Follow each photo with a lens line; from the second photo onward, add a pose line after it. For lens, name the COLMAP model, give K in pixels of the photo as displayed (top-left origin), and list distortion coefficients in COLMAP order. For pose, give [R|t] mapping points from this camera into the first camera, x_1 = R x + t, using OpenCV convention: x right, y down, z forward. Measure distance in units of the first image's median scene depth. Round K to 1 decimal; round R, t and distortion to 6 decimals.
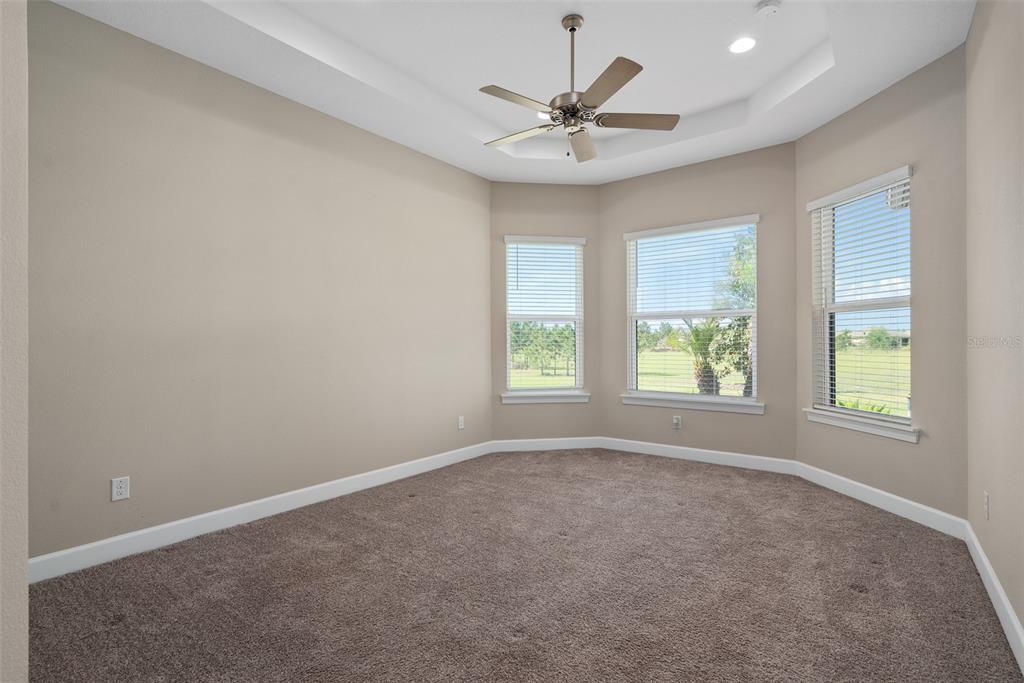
lens RADIAL K [[495.3, 0, 505.3], [0, 495.3, 341.6], [0, 0, 1]] dist [0.002165, 0.000841]
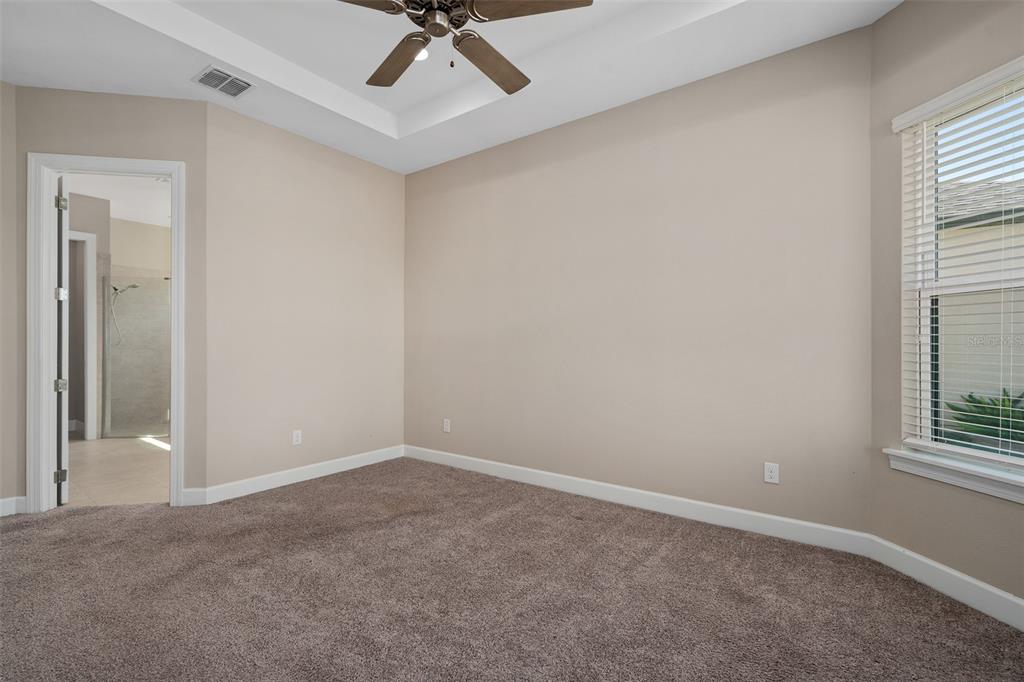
lens RADIAL K [[463.4, 0, 505.3], [0, 463.4, 338.5], [0, 0, 1]] dist [0.000234, -0.000129]
pose [[0.015541, -0.012256, -0.999804, 0.470091], [0.000780, 0.999925, -0.012245, 0.005856], [0.999879, -0.000589, 0.015550, 0.653742]]
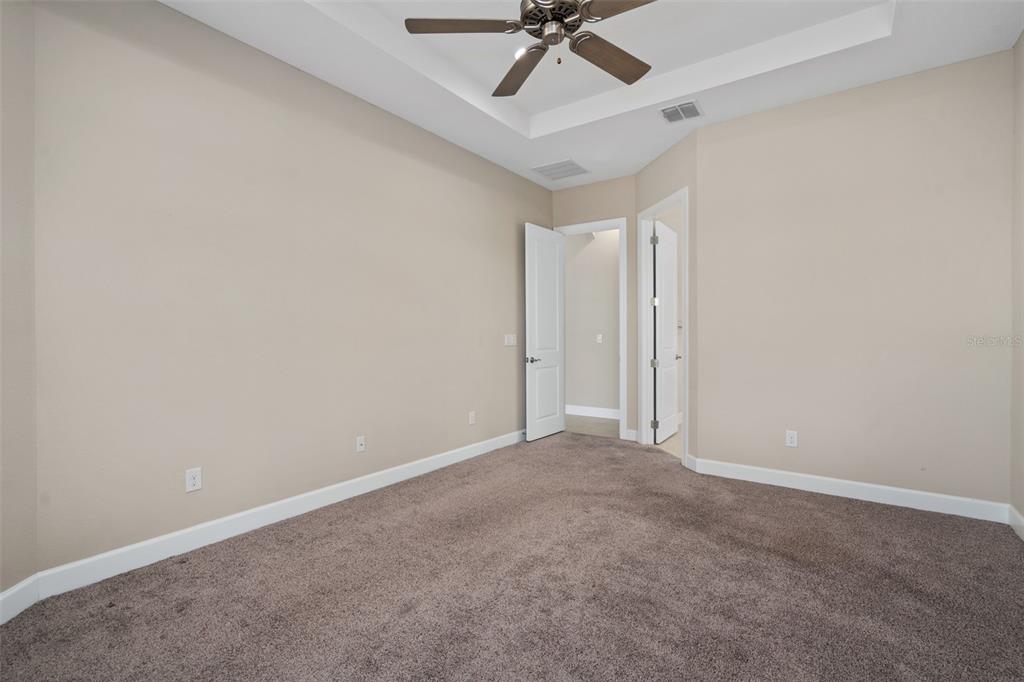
lens RADIAL K [[463.4, 0, 505.3], [0, 463.4, 338.5], [0, 0, 1]] dist [0.000234, -0.000129]
pose [[-0.999043, 0.002031, -0.043691, 0.142501], [0.001670, 0.999964, 0.008304, 0.002522], [0.043707, 0.008223, -0.999011, 1.013111]]
